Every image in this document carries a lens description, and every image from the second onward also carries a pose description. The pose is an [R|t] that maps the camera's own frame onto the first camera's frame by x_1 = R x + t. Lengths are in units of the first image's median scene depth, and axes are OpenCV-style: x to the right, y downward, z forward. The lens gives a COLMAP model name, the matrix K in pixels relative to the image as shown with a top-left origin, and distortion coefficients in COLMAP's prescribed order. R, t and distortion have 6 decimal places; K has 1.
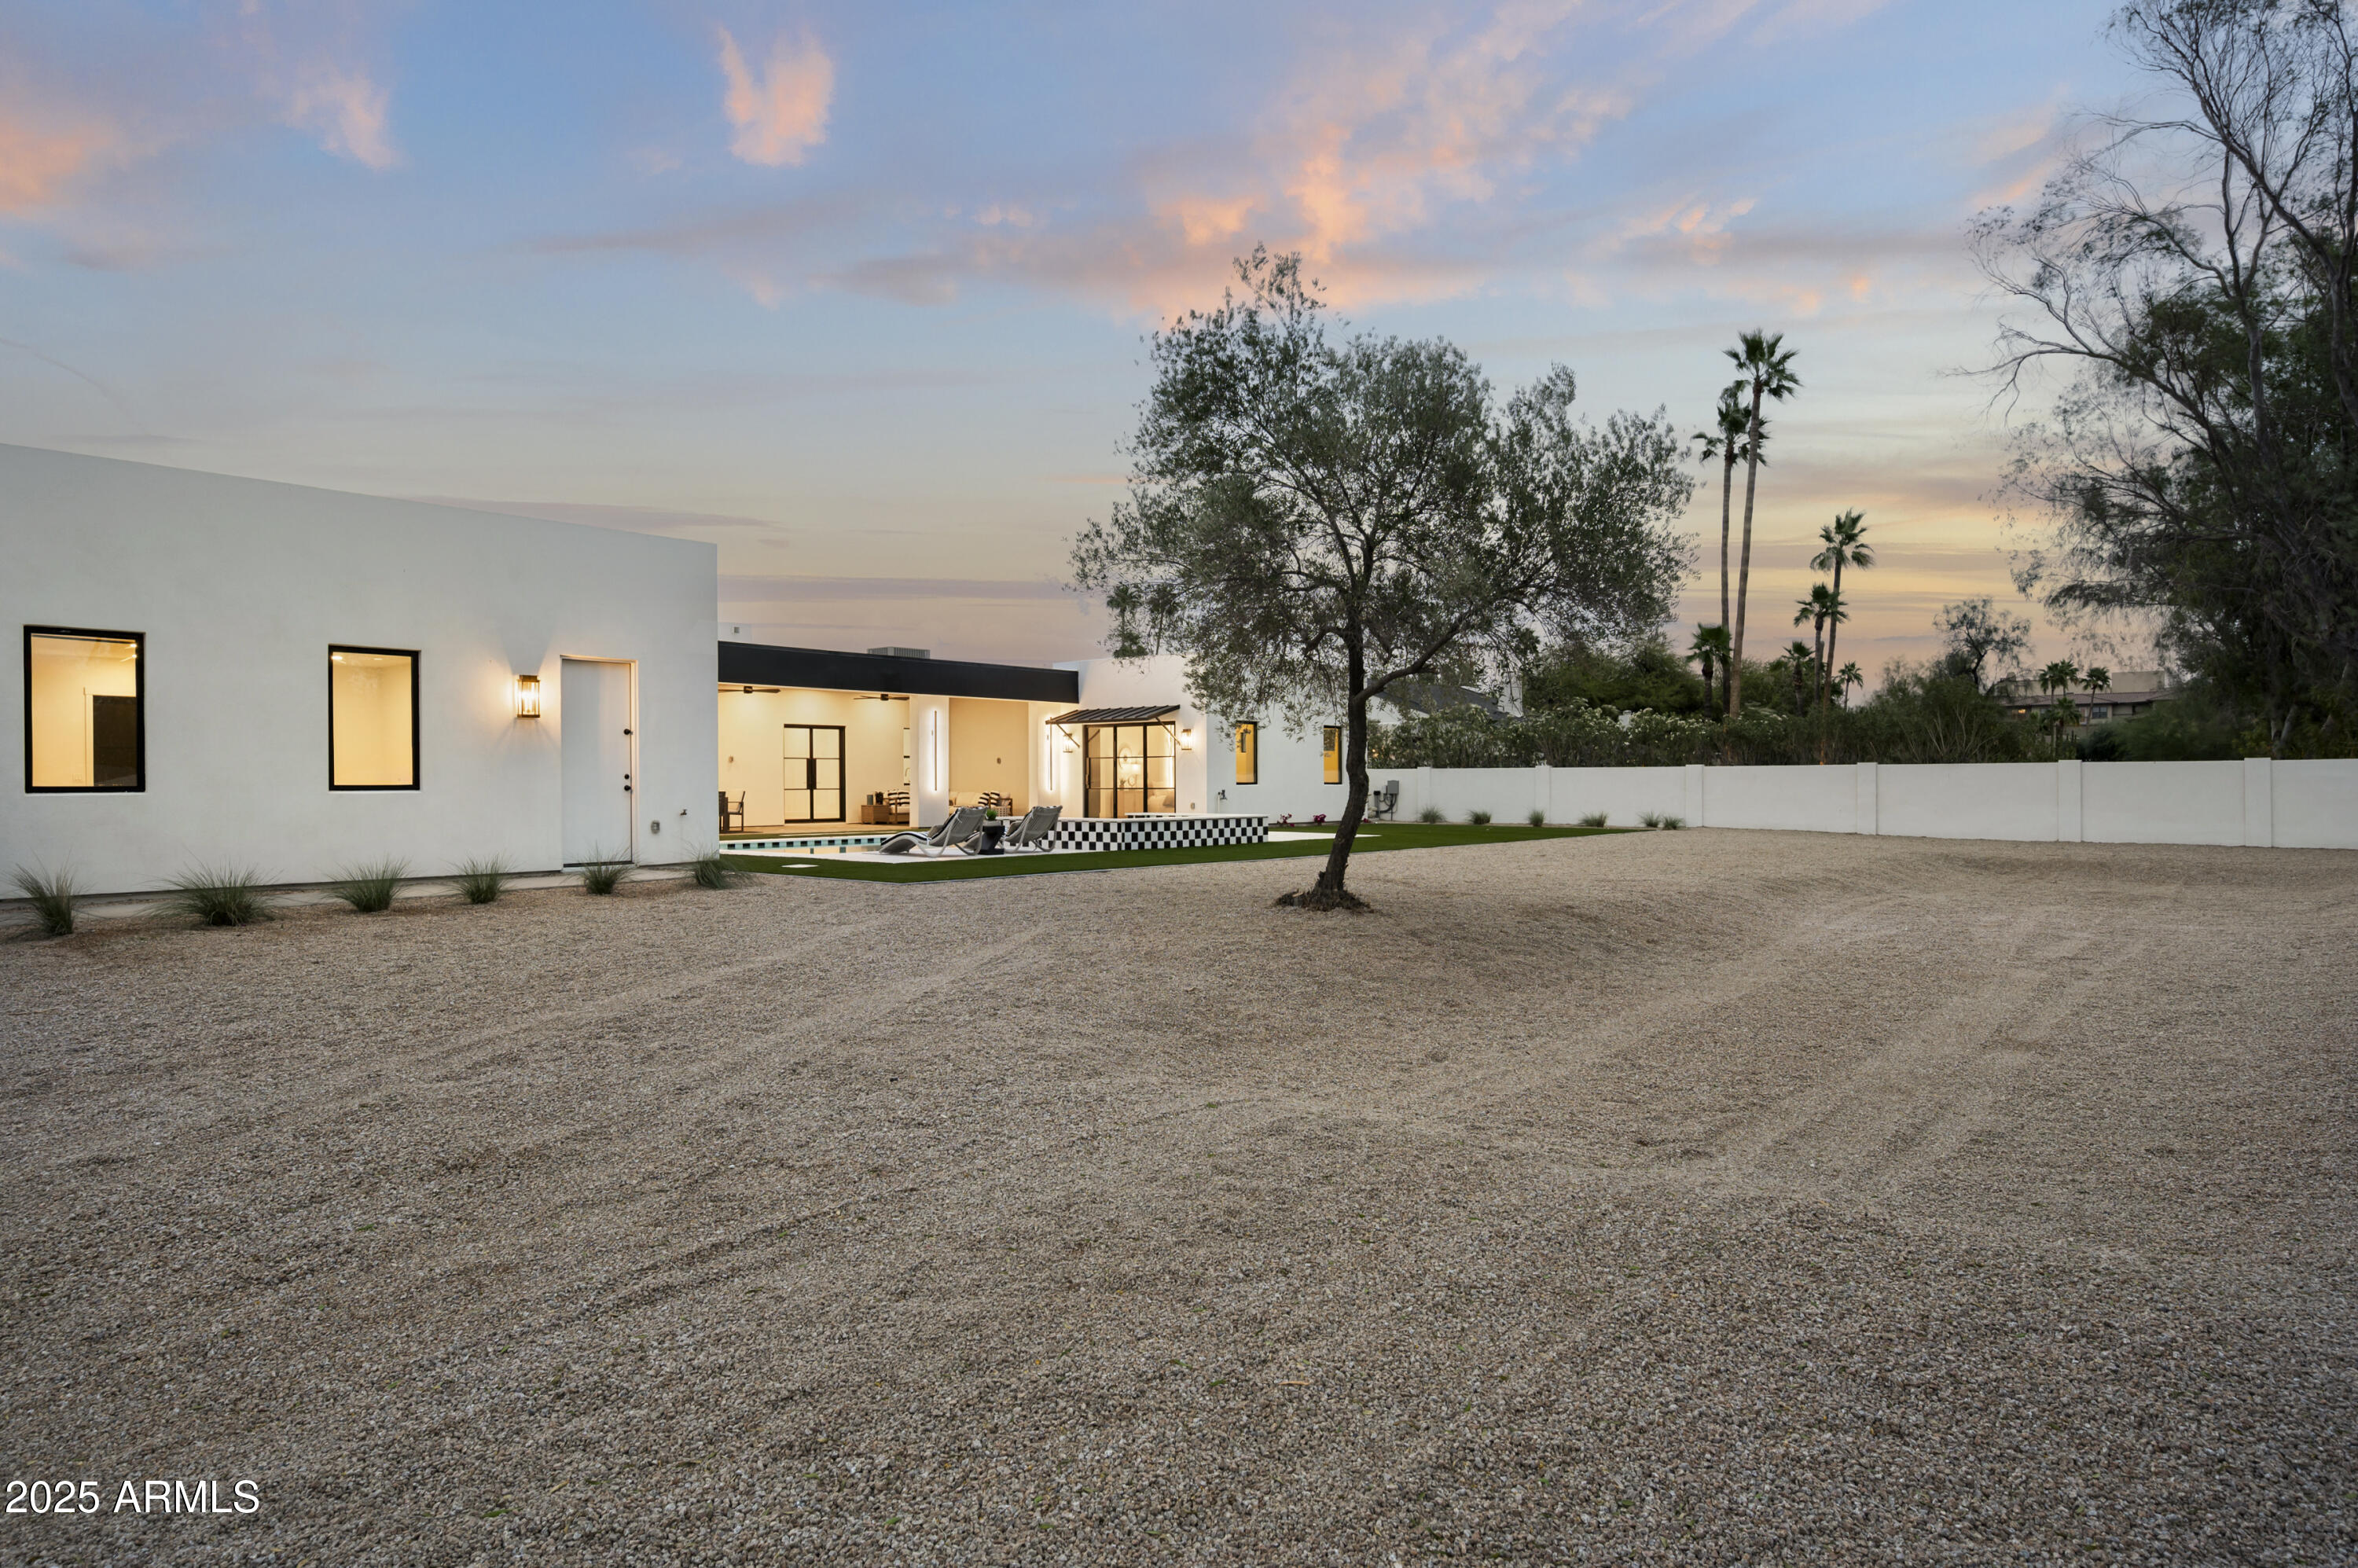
lens RADIAL K [[1399.0, 0, 1183.7], [0, 1399.0, 793.3], [0, 0, 1]] dist [0.004056, -0.001196]
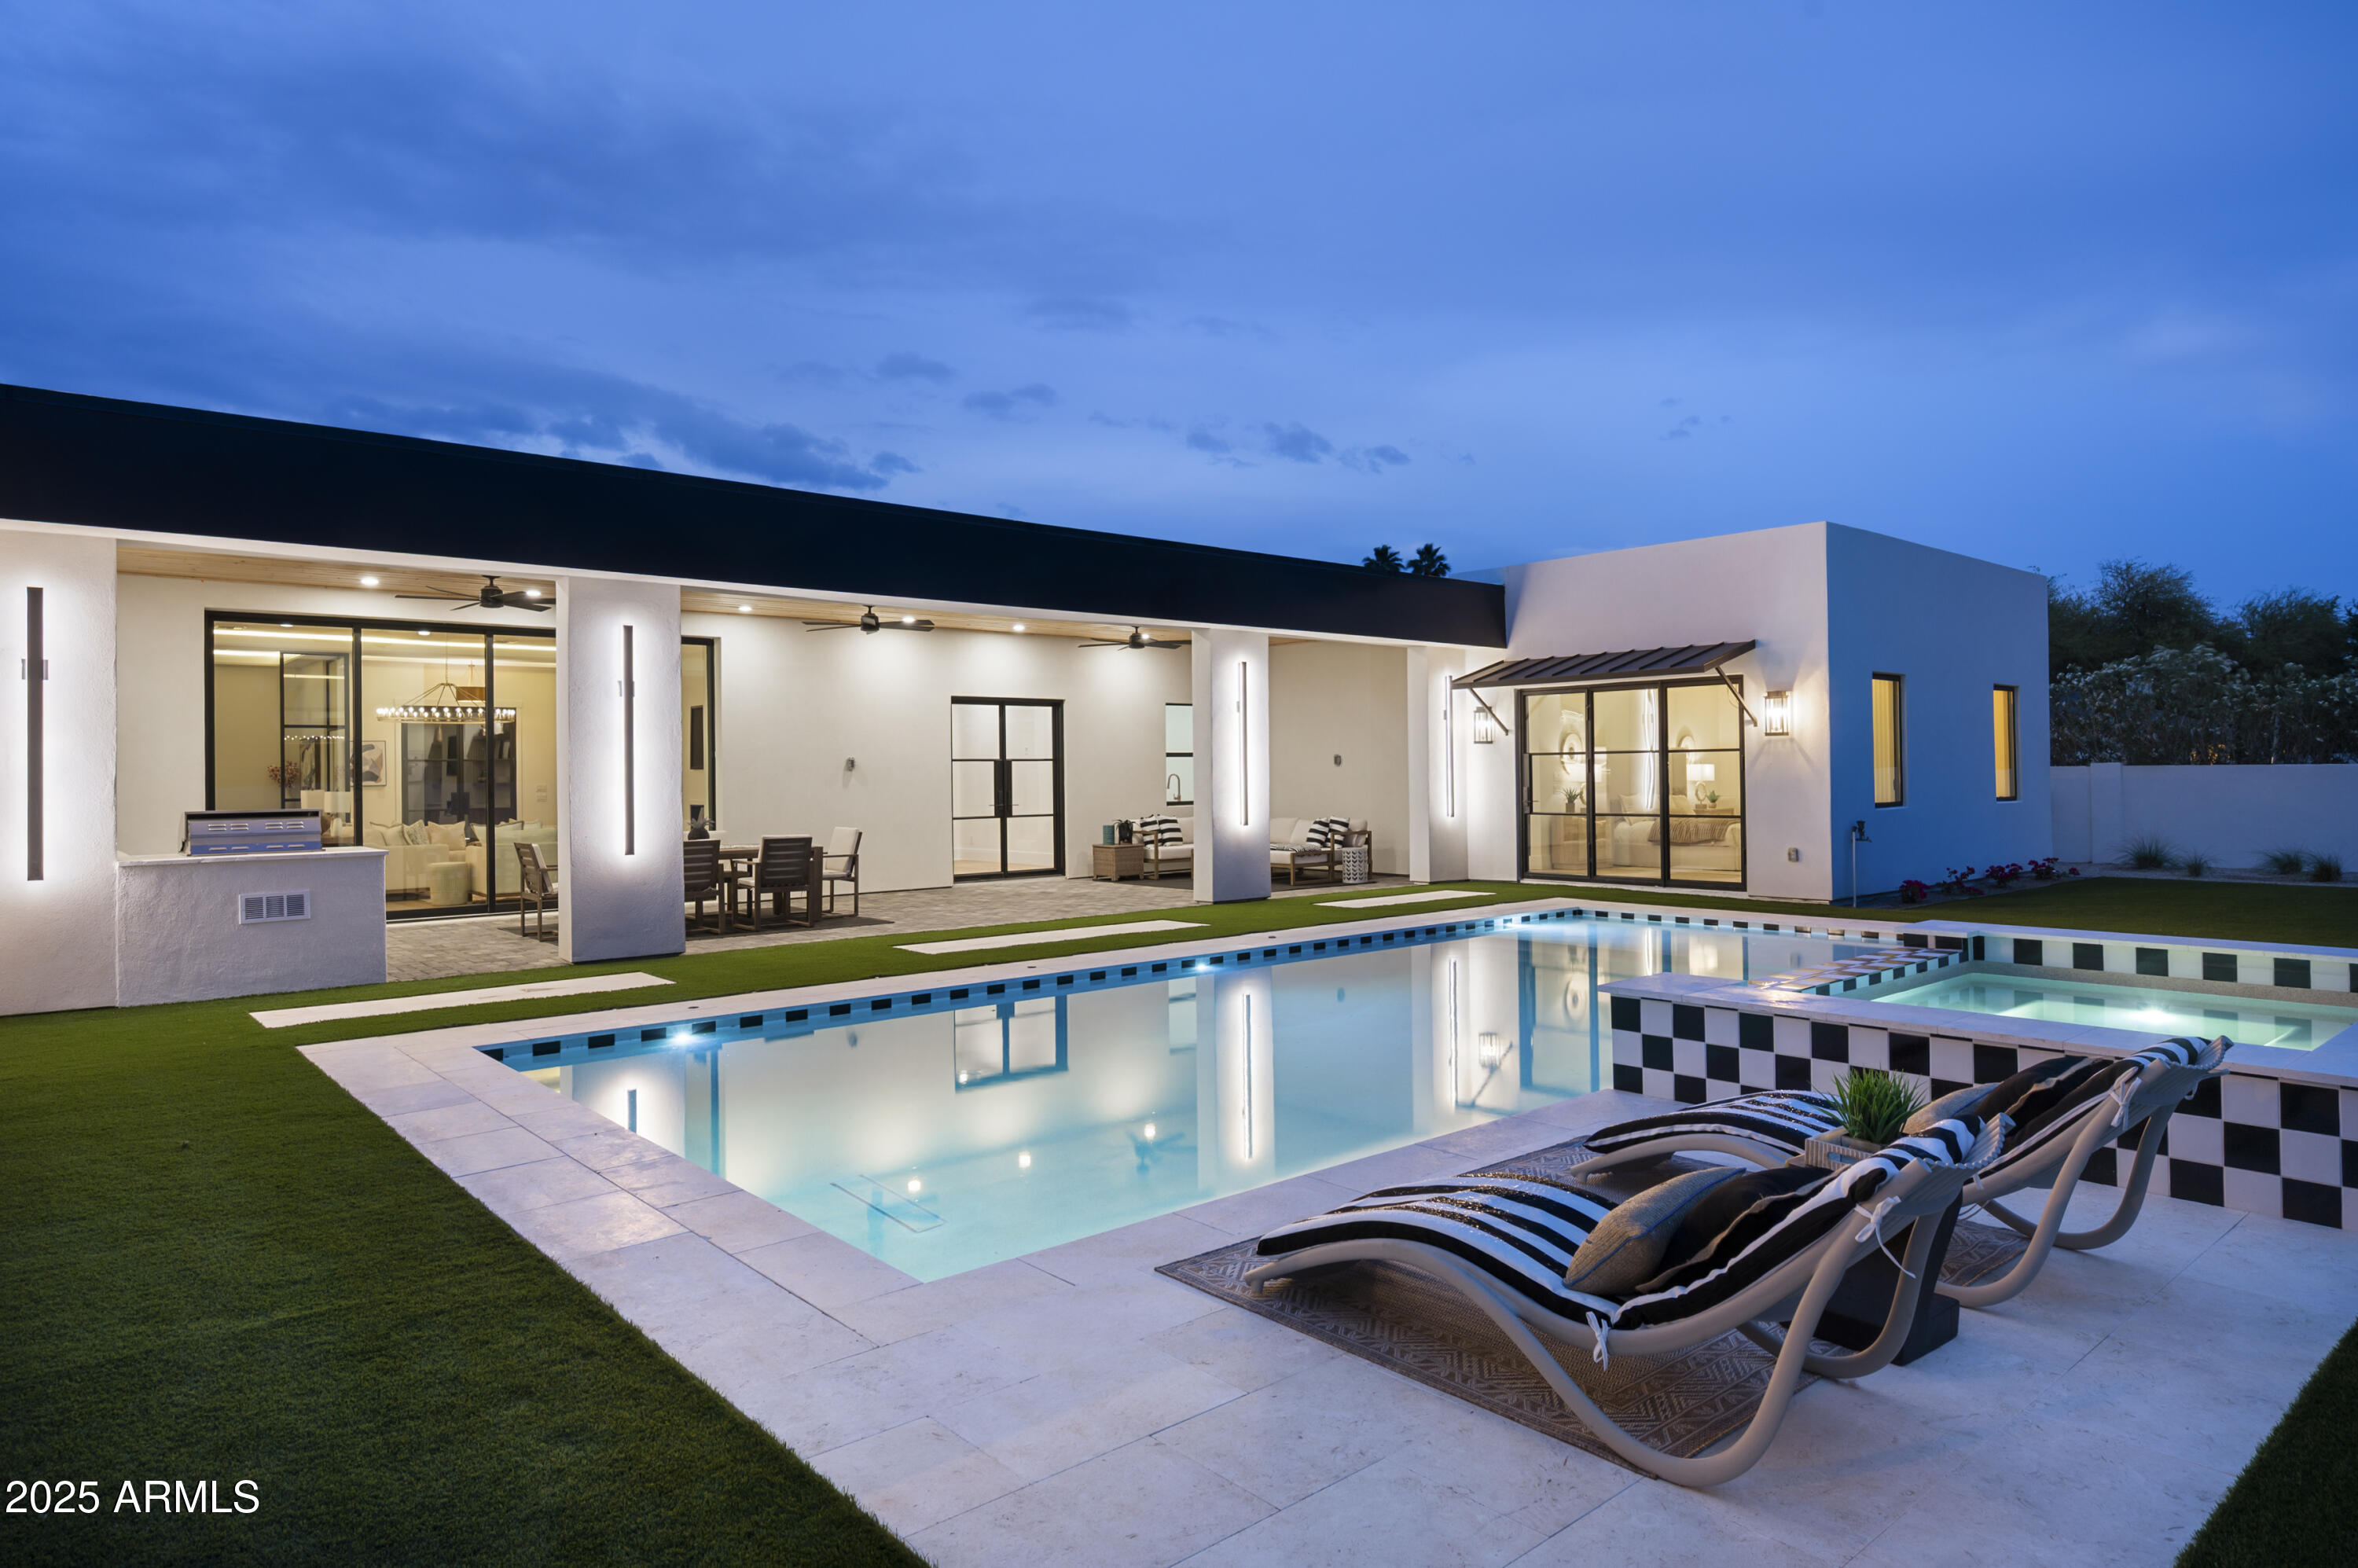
lens RADIAL K [[1399.0, 0, 1173.9], [0, 1399.0, 777.3], [0, 0, 1]] dist [0.004056, -0.001196]
pose [[0.987591, -0.008523, -0.156814, -0.116420], [0.007968, 0.999960, -0.004165, -0.015423], [0.156843, 0.002864, 0.987619, 0.478144]]
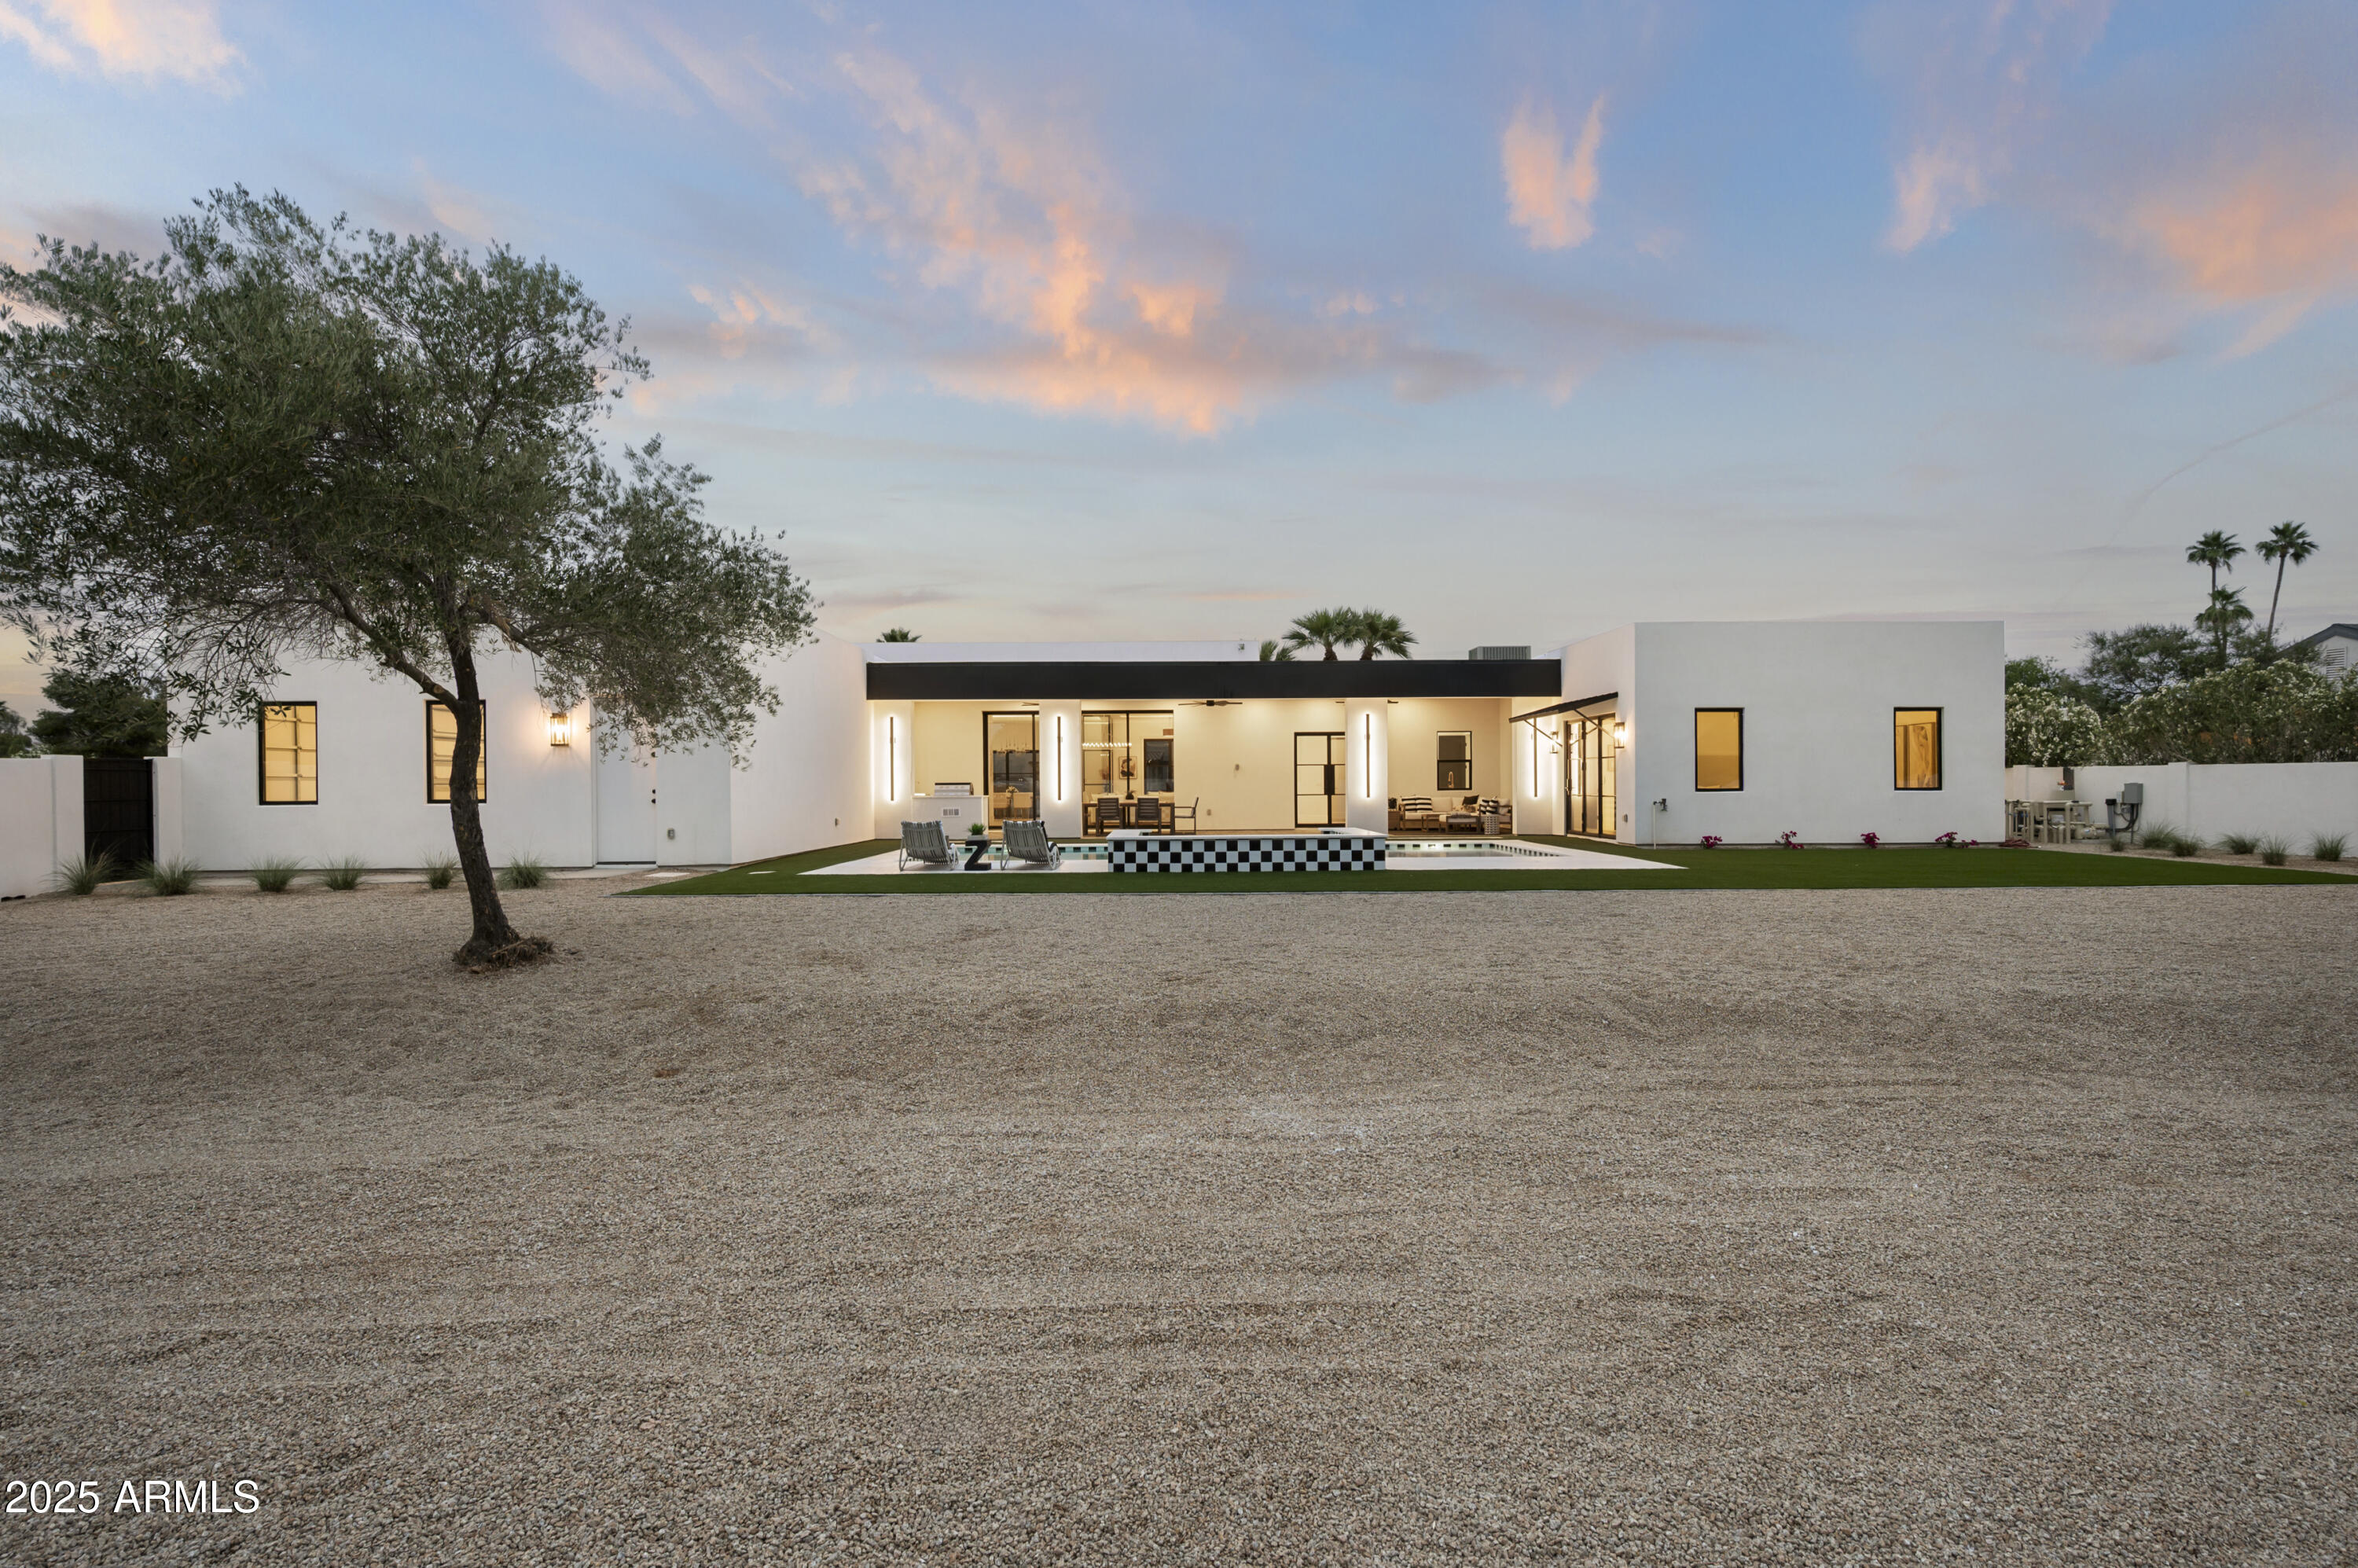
lens RADIAL K [[1243.0, 0, 1174.7], [0, 1243.0, 785.3], [0, 0, 1]] dist [0.003984, 0.000268]
pose [[0.643714, -0.001753, -0.765264, 0.358769], [-0.000571, 0.999996, -0.002772, -0.007241], [0.765266, 0.002222, 0.643711, 0.328209]]
